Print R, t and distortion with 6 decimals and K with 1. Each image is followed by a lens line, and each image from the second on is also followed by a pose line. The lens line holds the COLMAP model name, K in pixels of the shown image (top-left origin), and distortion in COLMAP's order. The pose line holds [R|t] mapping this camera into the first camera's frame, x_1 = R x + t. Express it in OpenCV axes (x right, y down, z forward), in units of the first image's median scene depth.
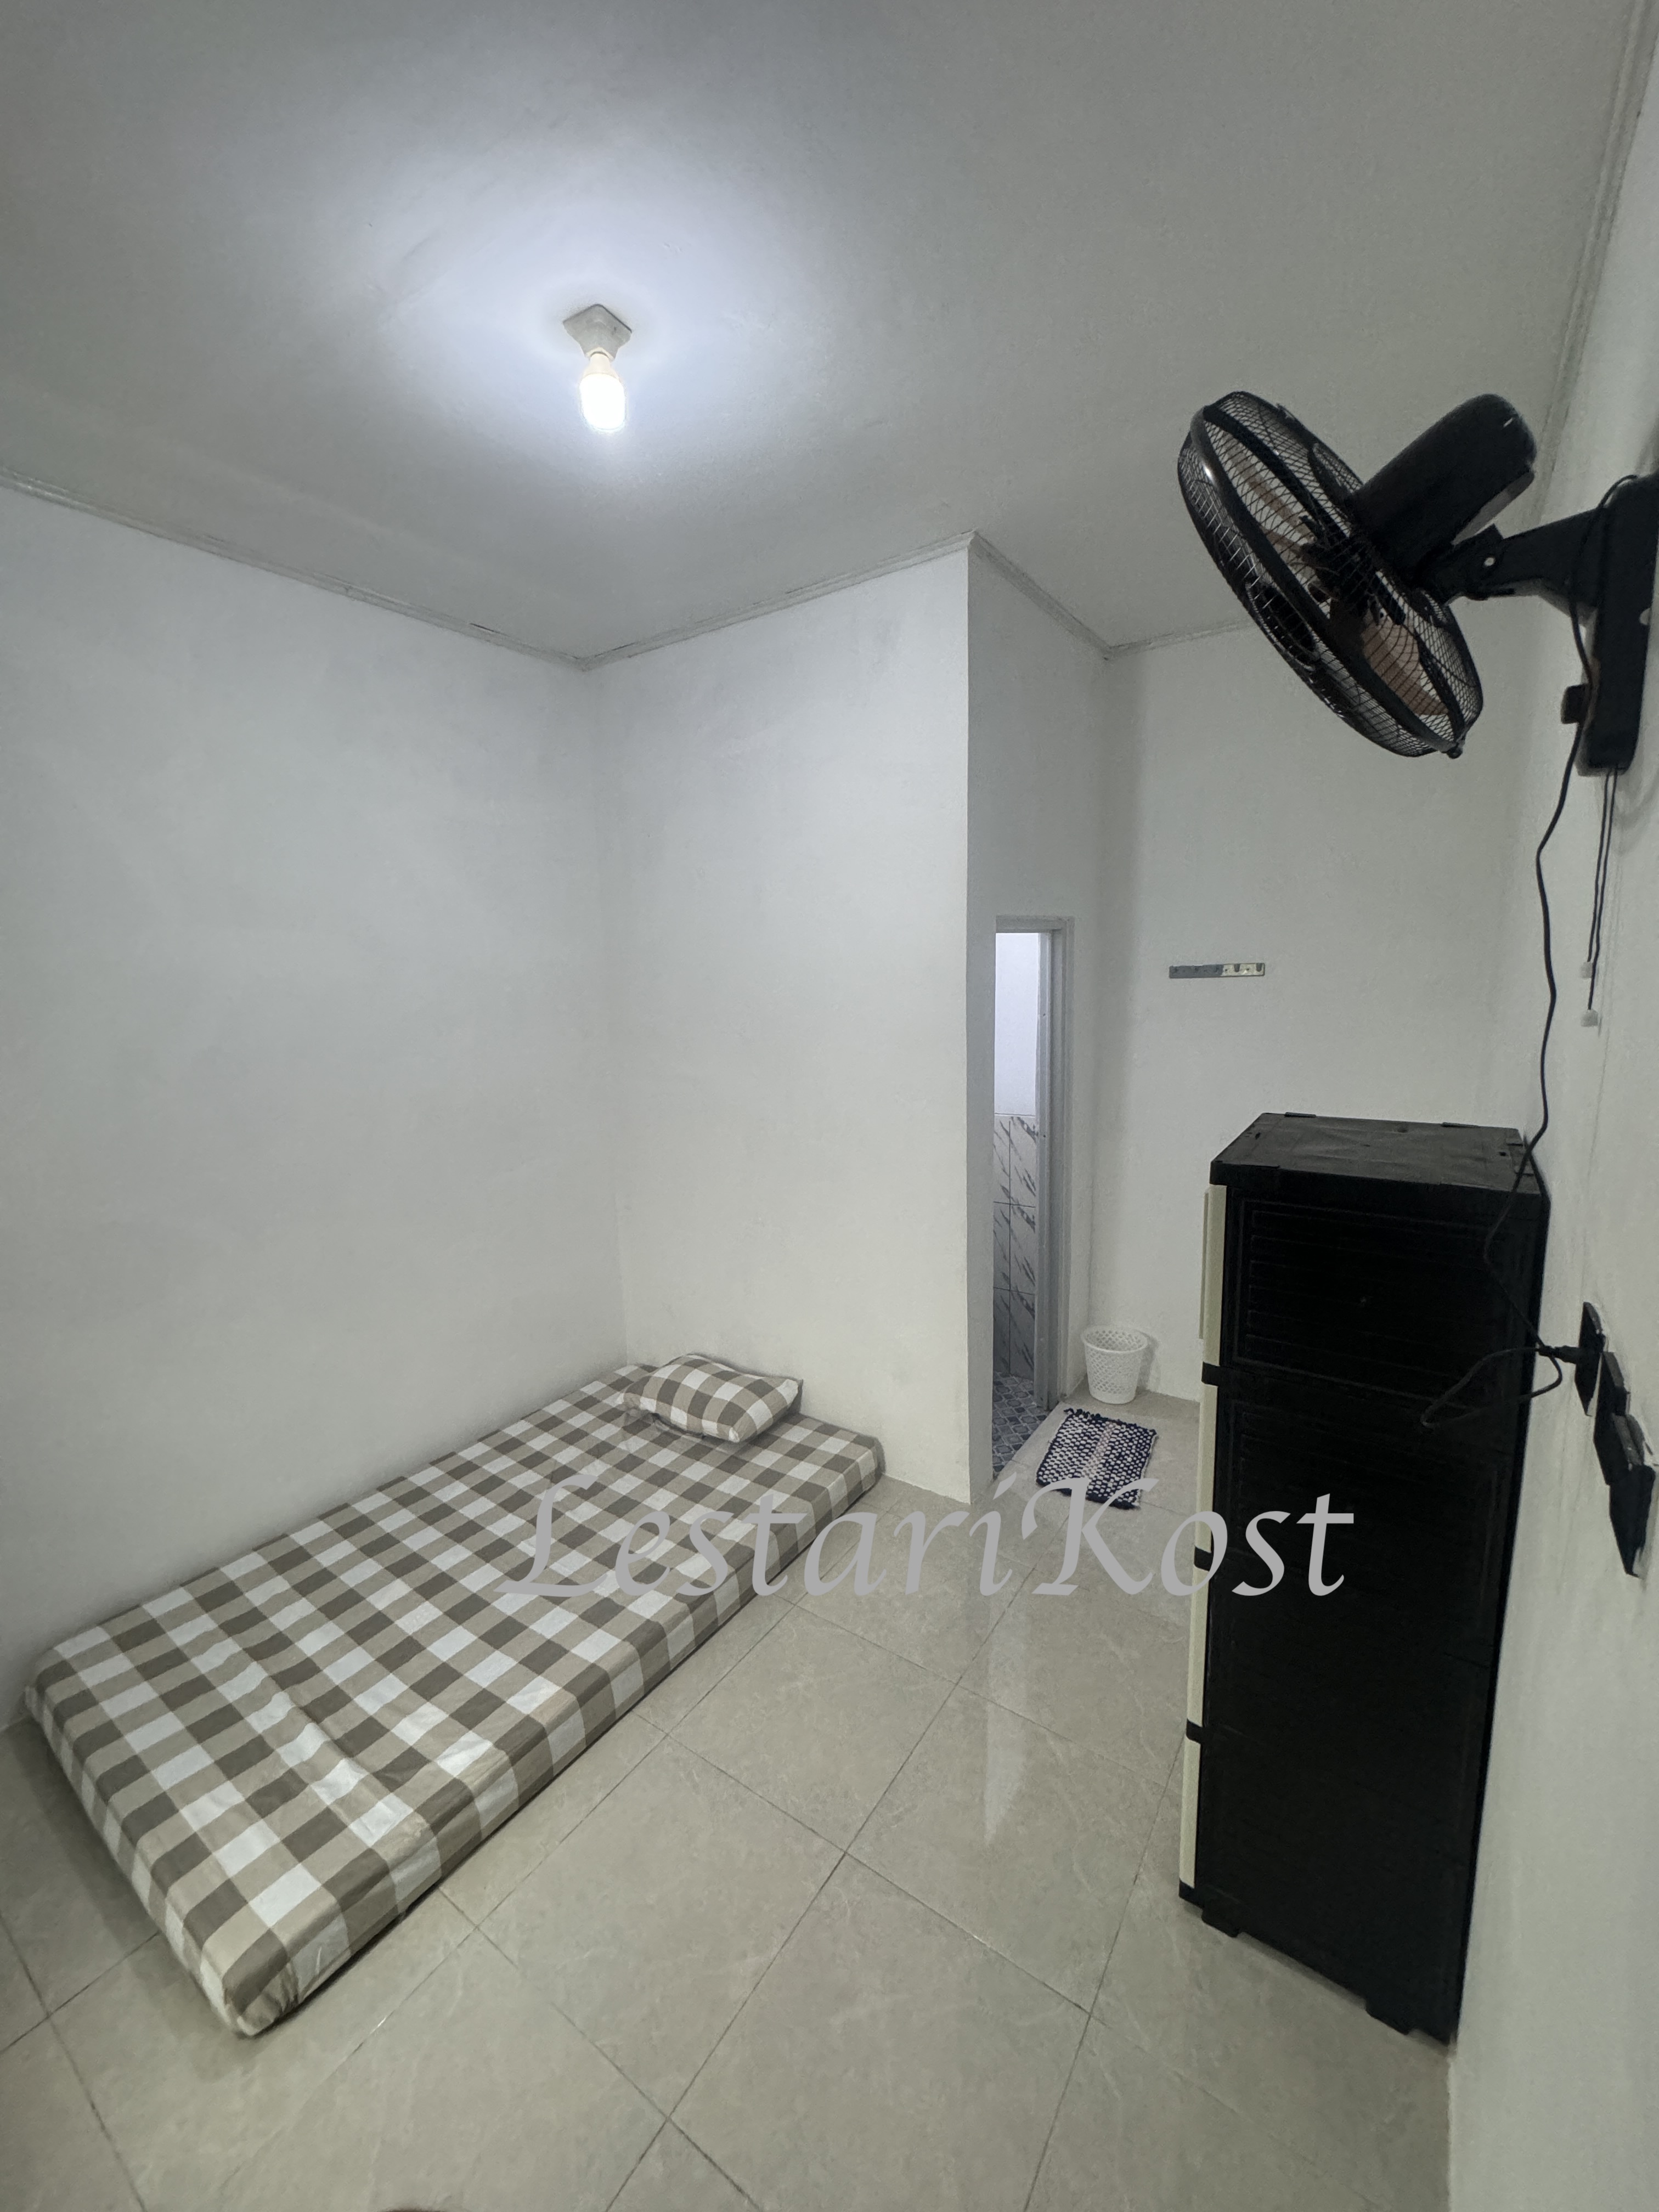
lens RADIAL K [[880.5, 0, 829.5], [0, 880.5, 1106.0], [0, 0, 1]] dist [-0.000415, 0.000107]
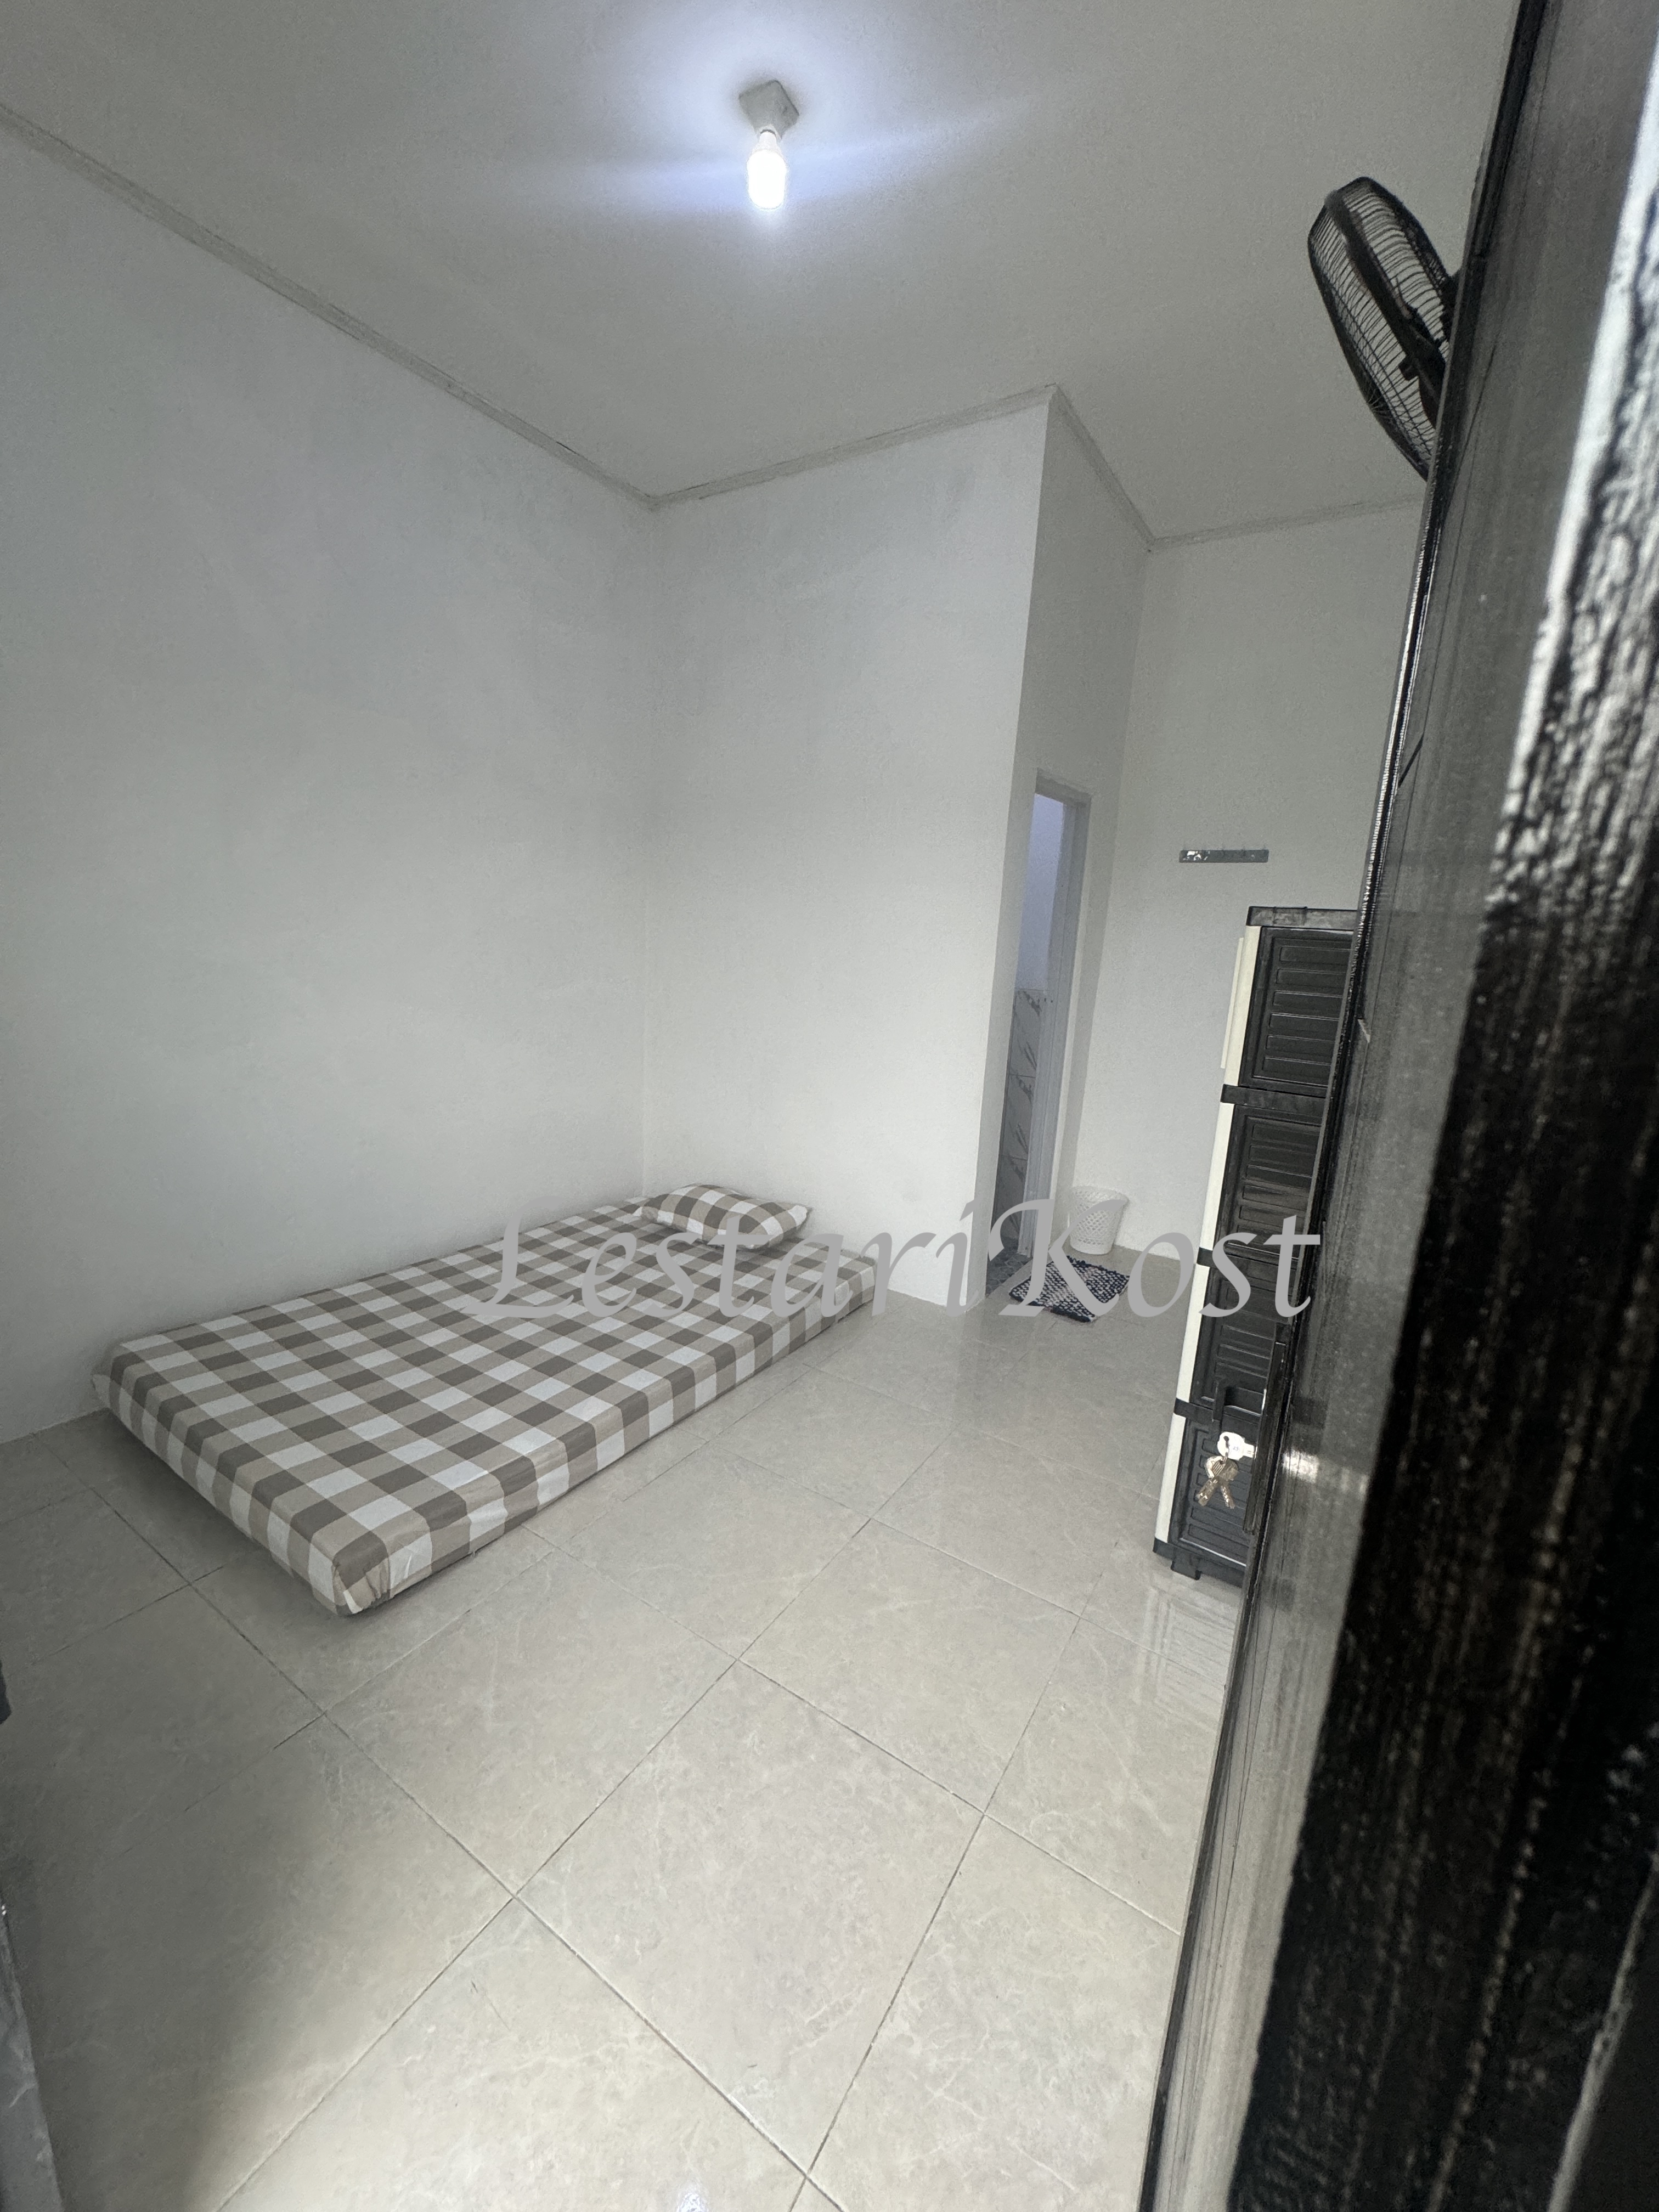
lens RADIAL K [[884.5, 0, 848.2], [0, 884.5, 1098.0], [0, 0, 1]] dist [-0.003993, -0.000667]
pose [[0.994724, 0.076564, 0.068284, -0.086915], [-0.078884, 0.996372, 0.031940, 0.177922], [-0.065591, -0.037158, 0.997155, -0.082674]]
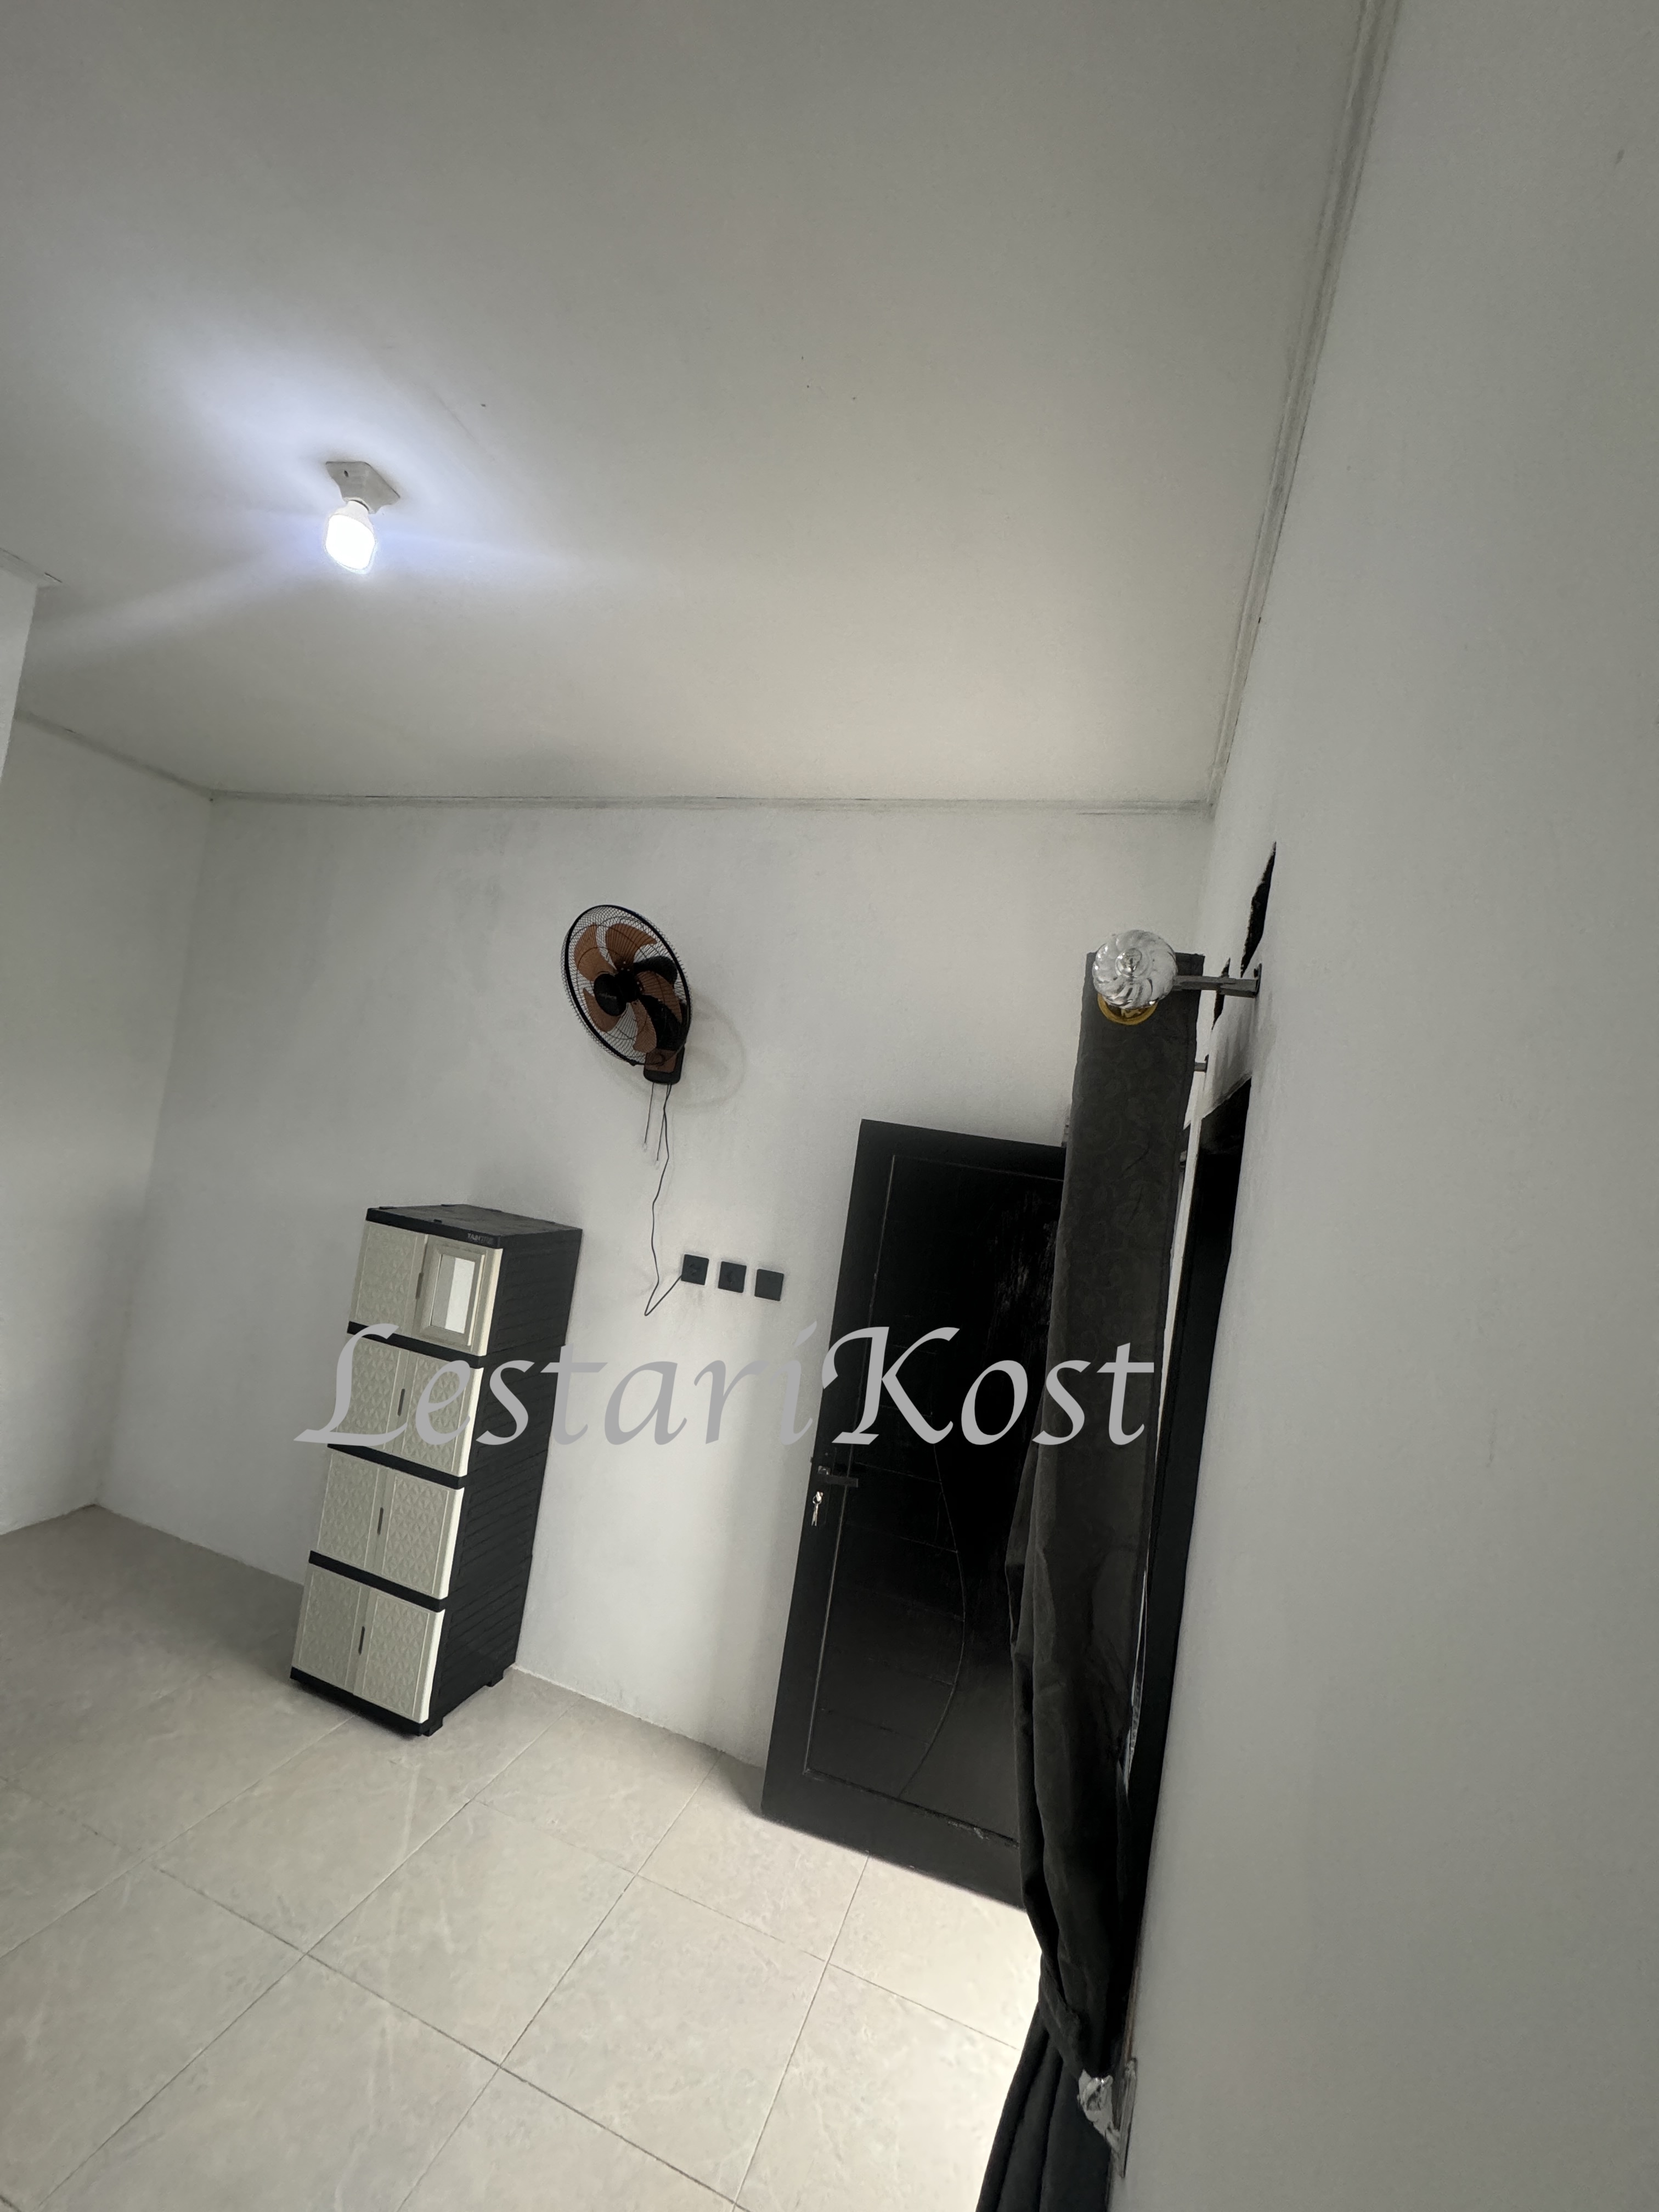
lens RADIAL K [[880.5, 0, 829.5], [0, 880.5, 1106.0], [0, 0, 1]] dist [-0.000415, 0.000107]
pose [[-0.290509, 0.030794, 0.956376, -0.813031], [0.024154, 0.999400, -0.024843, -0.078202], [-0.956567, 0.015883, -0.291079, 0.497215]]
